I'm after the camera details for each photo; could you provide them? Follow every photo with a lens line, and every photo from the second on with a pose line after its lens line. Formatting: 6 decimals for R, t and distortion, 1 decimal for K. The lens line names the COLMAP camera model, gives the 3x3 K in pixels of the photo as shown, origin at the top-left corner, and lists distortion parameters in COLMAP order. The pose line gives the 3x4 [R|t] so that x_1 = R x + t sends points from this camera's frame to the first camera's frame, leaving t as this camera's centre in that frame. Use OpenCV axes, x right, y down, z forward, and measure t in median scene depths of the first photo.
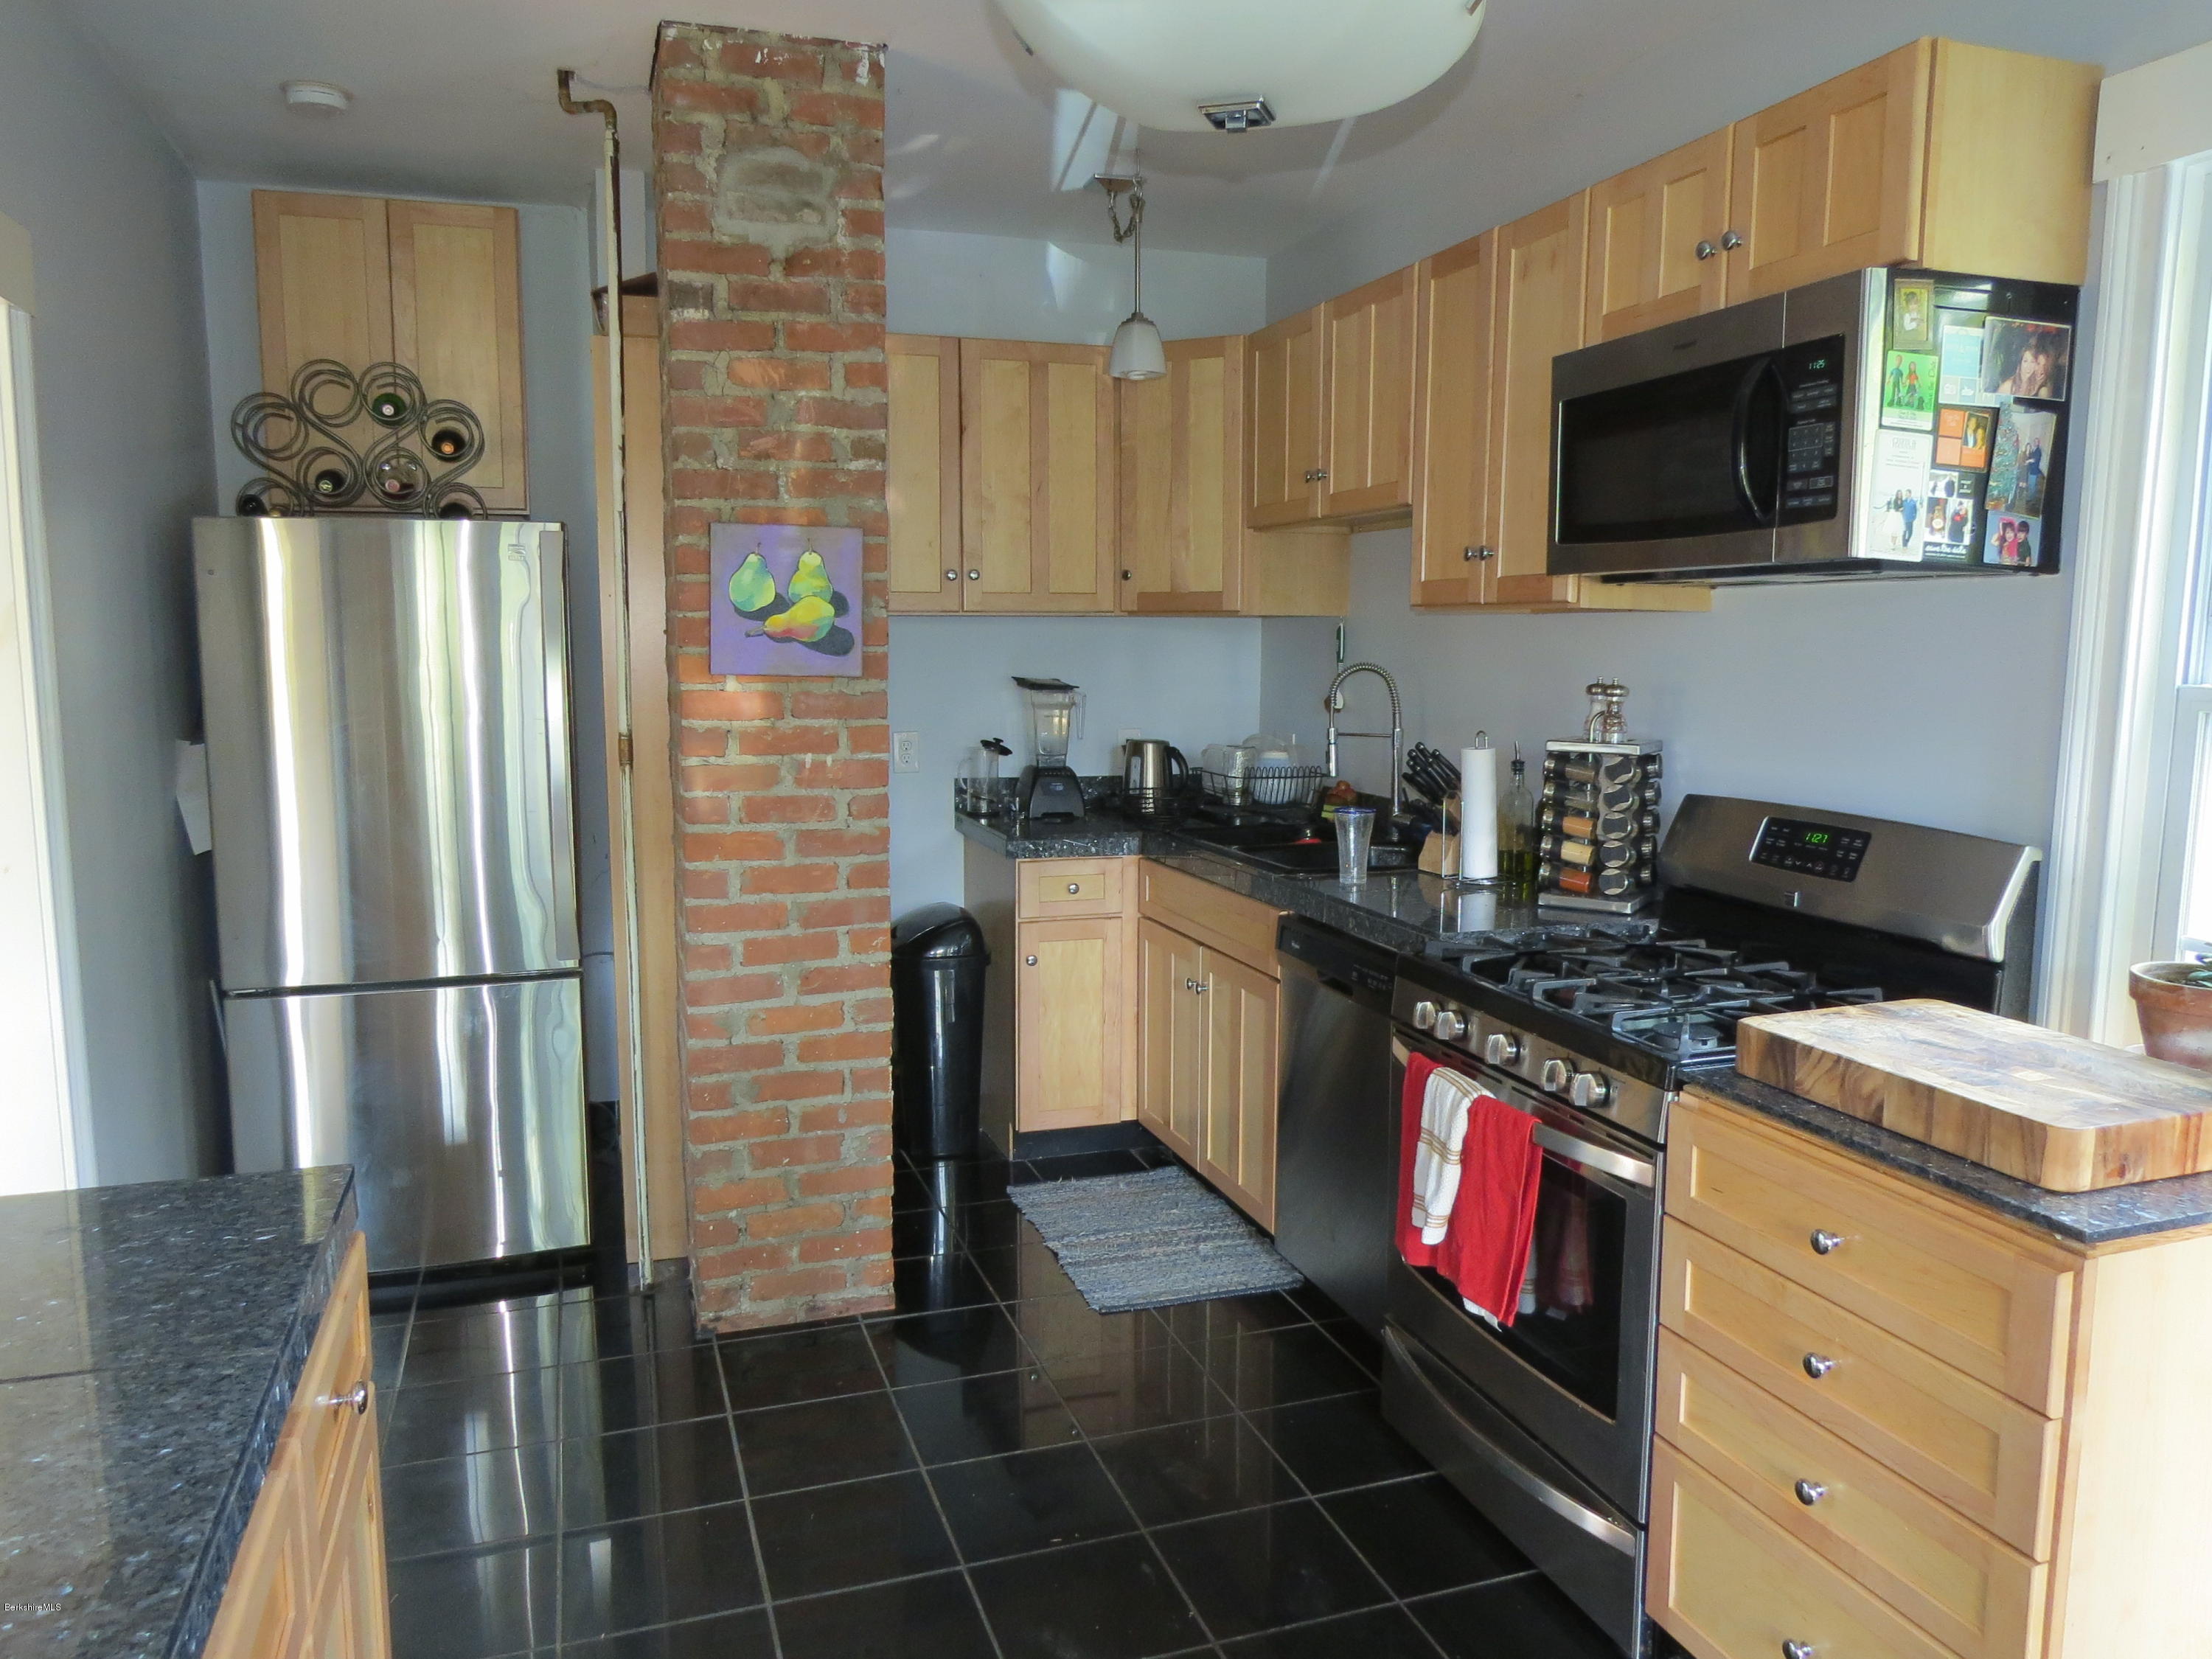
lens RADIAL K [[1579.0, 0, 1100.0], [0, 1579.0, 832.8], [0, 0, 1]] dist [-0.018787, 0.004871]
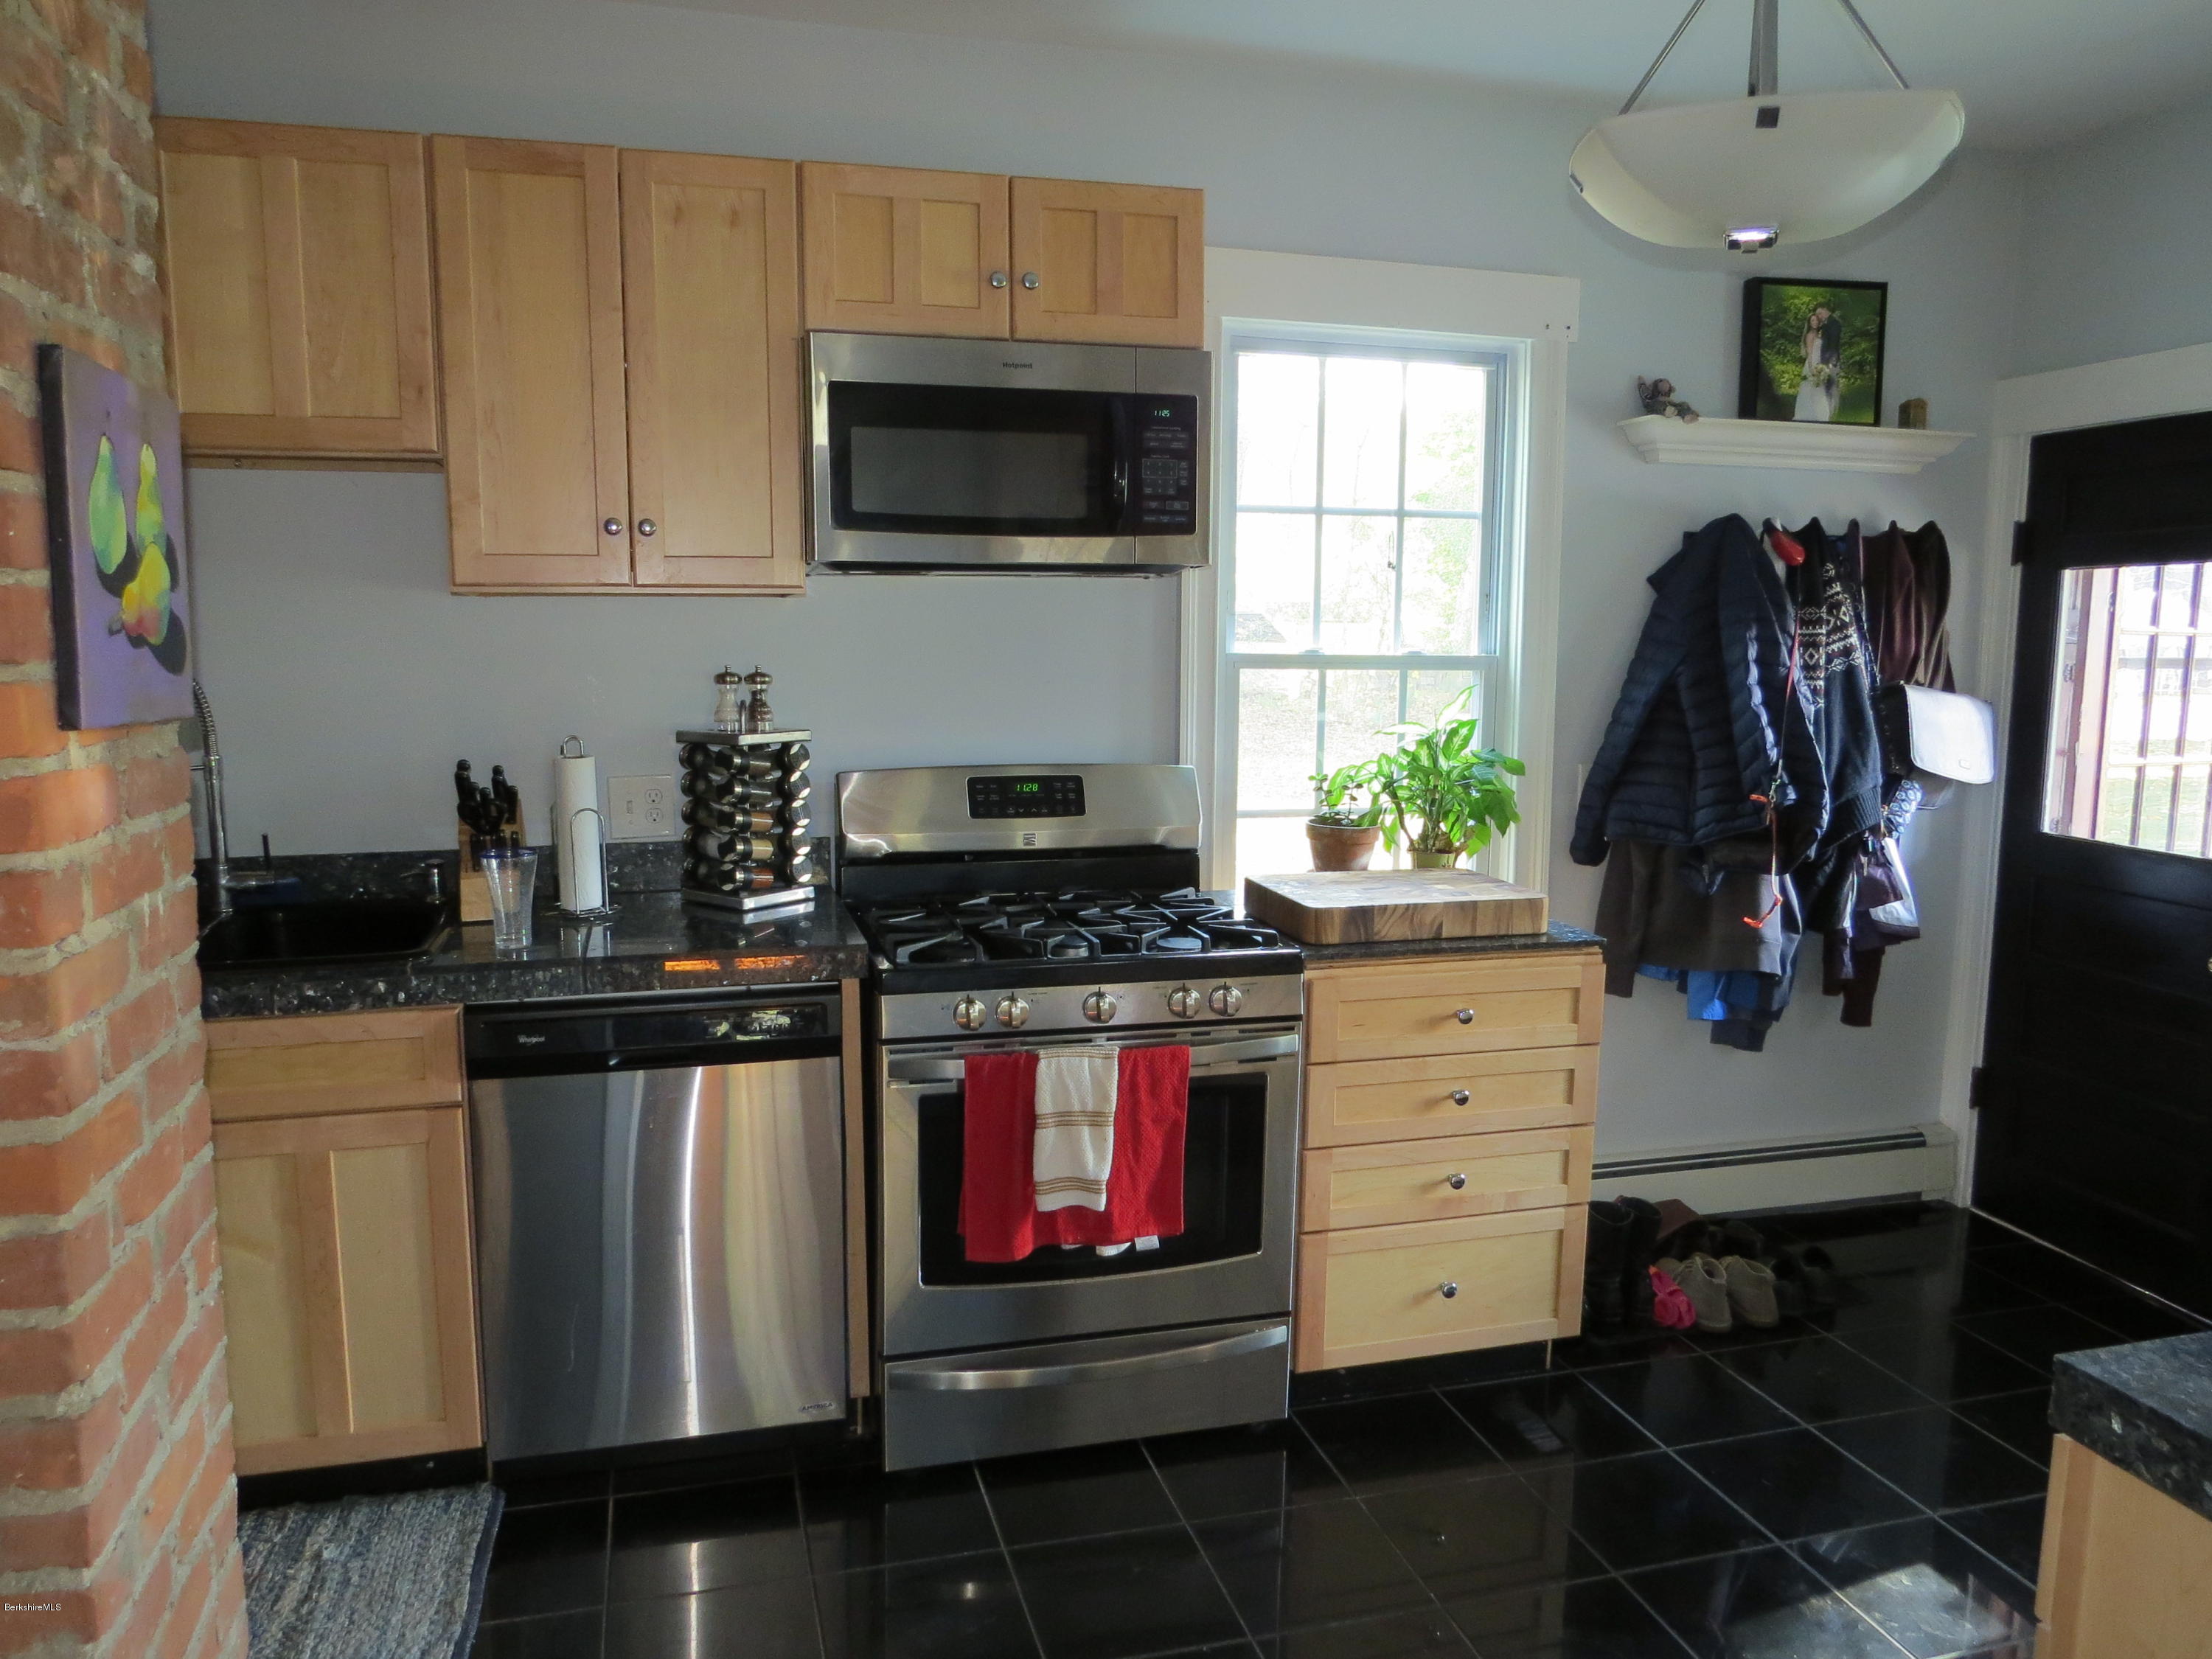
lens RADIAL K [[1579.0, 0, 1097.2], [0, 1579.0, 834.2], [0, 0, 1]] dist [-0.018787, 0.004871]
pose [[0.055778, -0.137829, 0.988884, -0.859819], [0.120595, 0.984105, 0.130360, -0.130511], [-0.991134, 0.111983, 0.071513, 0.982282]]
